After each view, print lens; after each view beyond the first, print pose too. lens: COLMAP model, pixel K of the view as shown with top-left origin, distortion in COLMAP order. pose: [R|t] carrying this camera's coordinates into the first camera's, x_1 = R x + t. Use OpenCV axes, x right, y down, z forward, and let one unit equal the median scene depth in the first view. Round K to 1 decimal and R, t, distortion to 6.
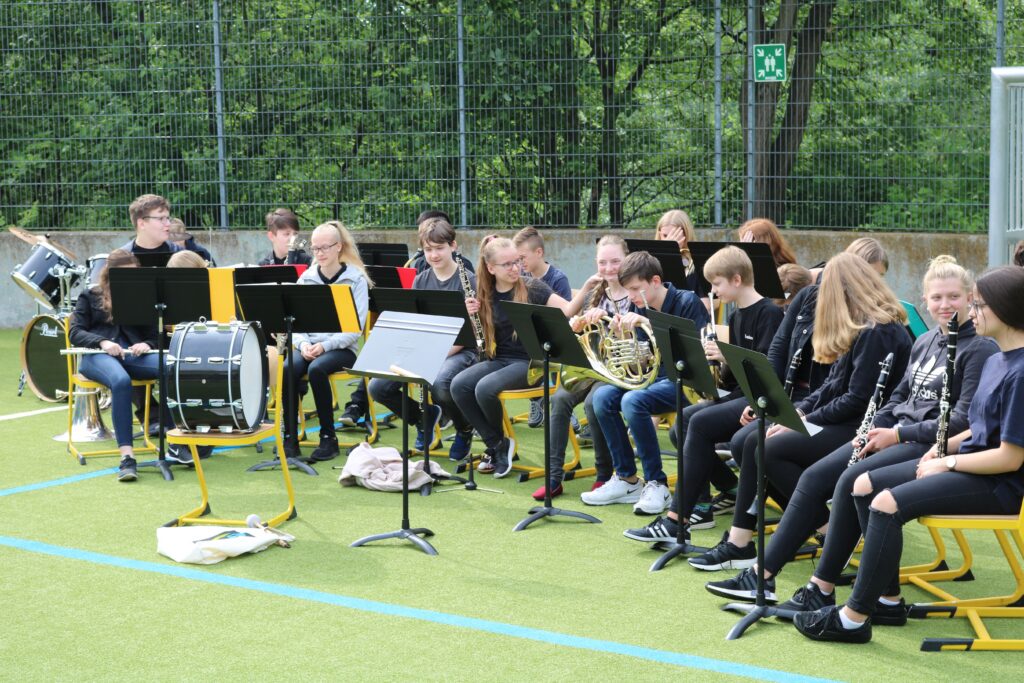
lens RADIAL K [[1955.6, 0, 512.0], [0, 1955.6, 341.5], [0, 0, 1]] dist [0.002877, -0.011086]
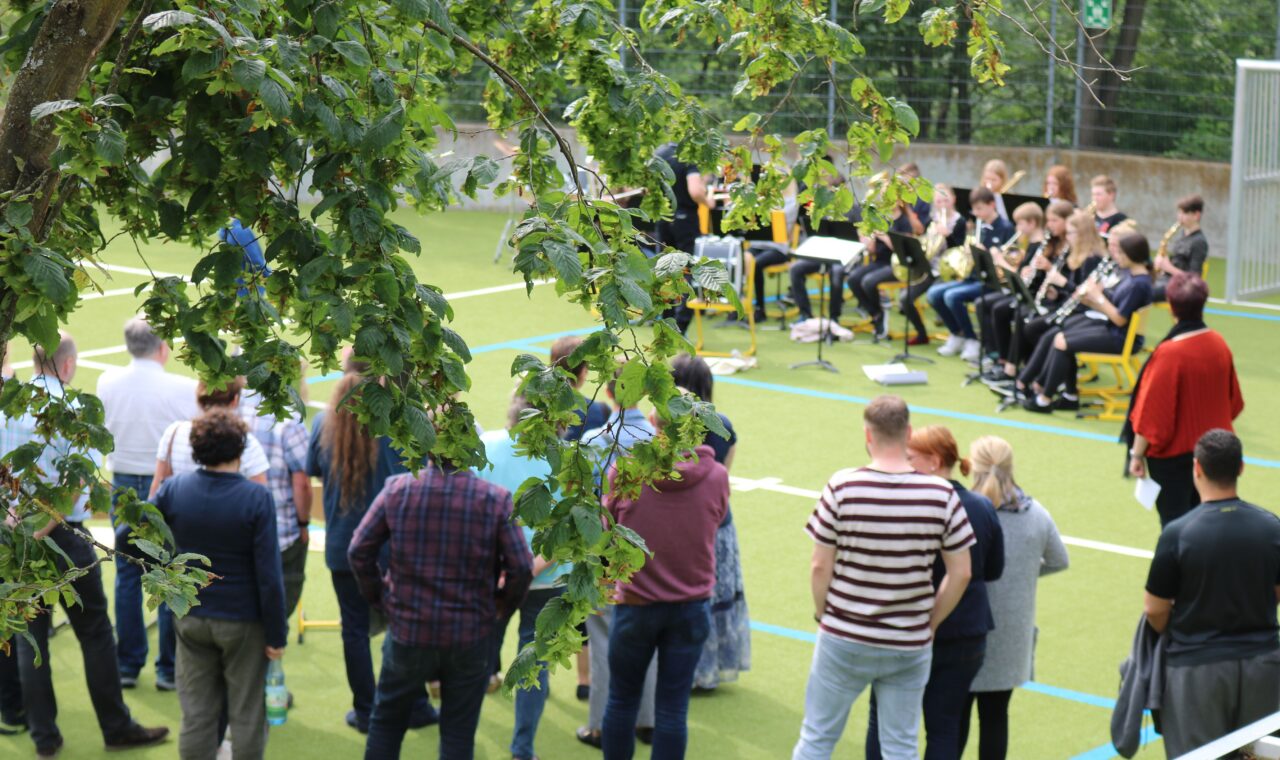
lens RADIAL K [[2550.6, 0, 640.0], [0, 2550.6, 380.0], [0, 0, 1]] dist [-0.000682, 0.029376]
pose [[0.996552, 0.042127, -0.071477, -0.023795], [-0.037094, 0.996833, 0.070338, -0.018107], [0.074214, -0.067444, 0.994959, -0.556929]]
